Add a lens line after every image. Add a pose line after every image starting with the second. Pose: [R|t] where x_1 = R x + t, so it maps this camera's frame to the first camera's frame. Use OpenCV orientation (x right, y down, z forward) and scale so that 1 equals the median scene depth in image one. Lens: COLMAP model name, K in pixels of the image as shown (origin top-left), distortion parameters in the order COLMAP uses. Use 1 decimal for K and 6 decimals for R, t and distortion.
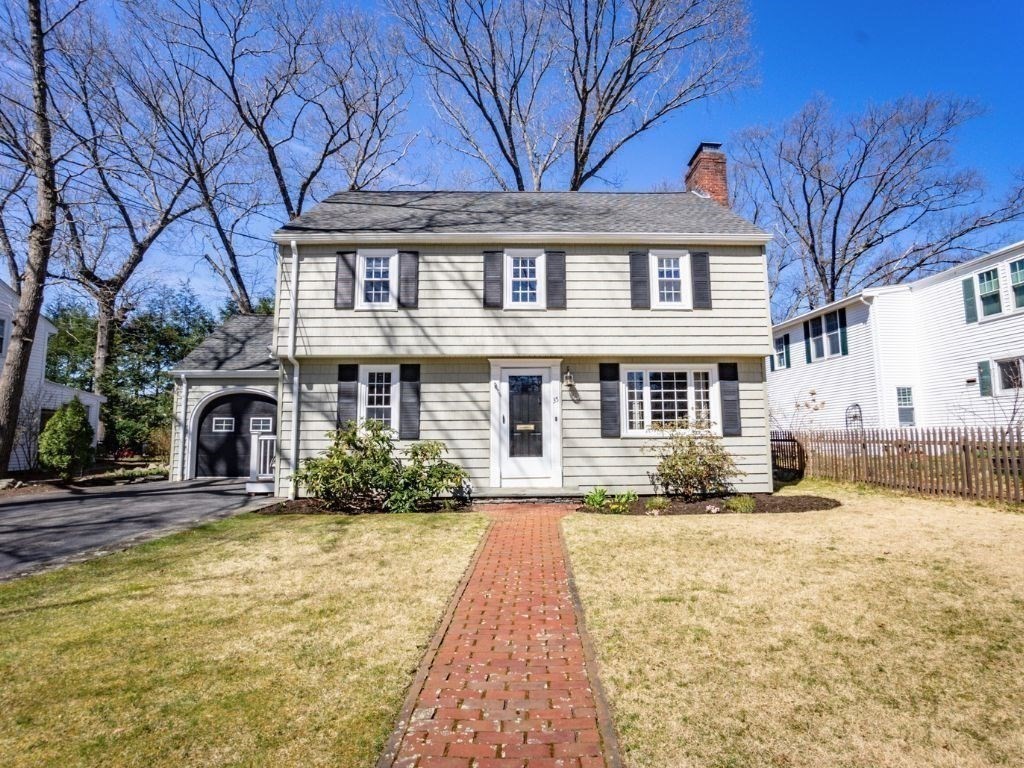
lens RADIAL K [[520.7, 0, 514.0], [0, 520.7, 383.1], [0, 0, 1]] dist [-0.039021, 0.006773]
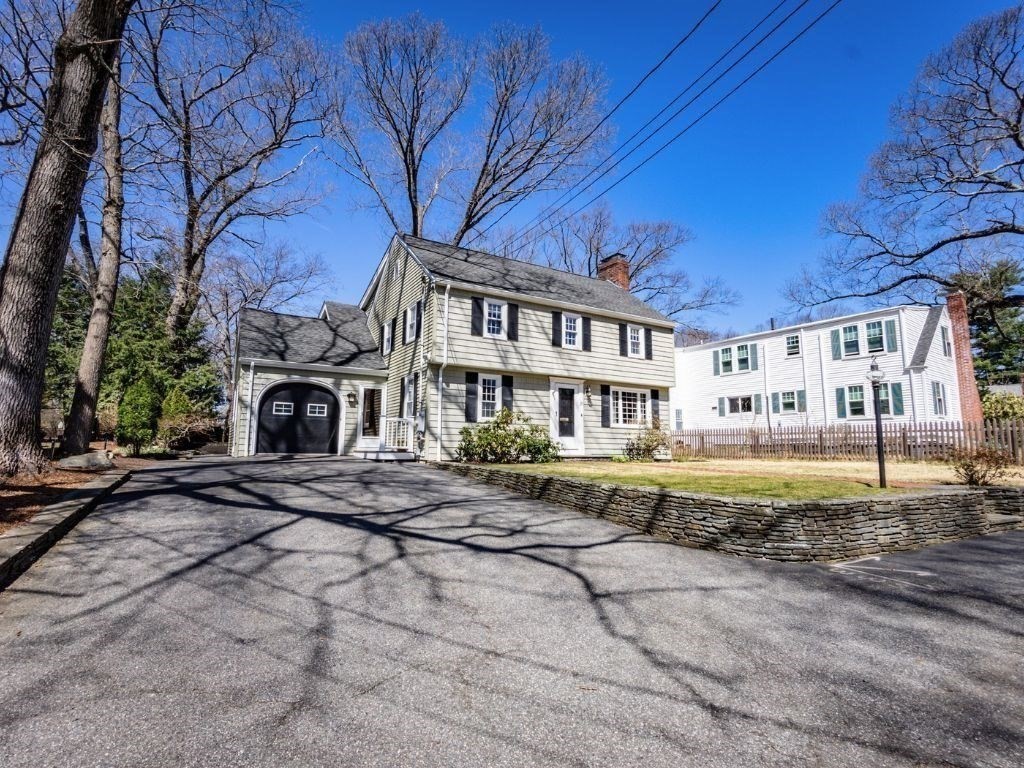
lens RADIAL K [[520.7, 0, 506.9], [0, 520.7, 382.6], [0, 0, 1]] dist [-0.039021, 0.006773]
pose [[0.869354, 0.079686, 0.487723, -0.963338], [-0.069074, 0.996820, -0.039741, 0.046809], [-0.489338, 0.000860, 0.872094, -0.361426]]
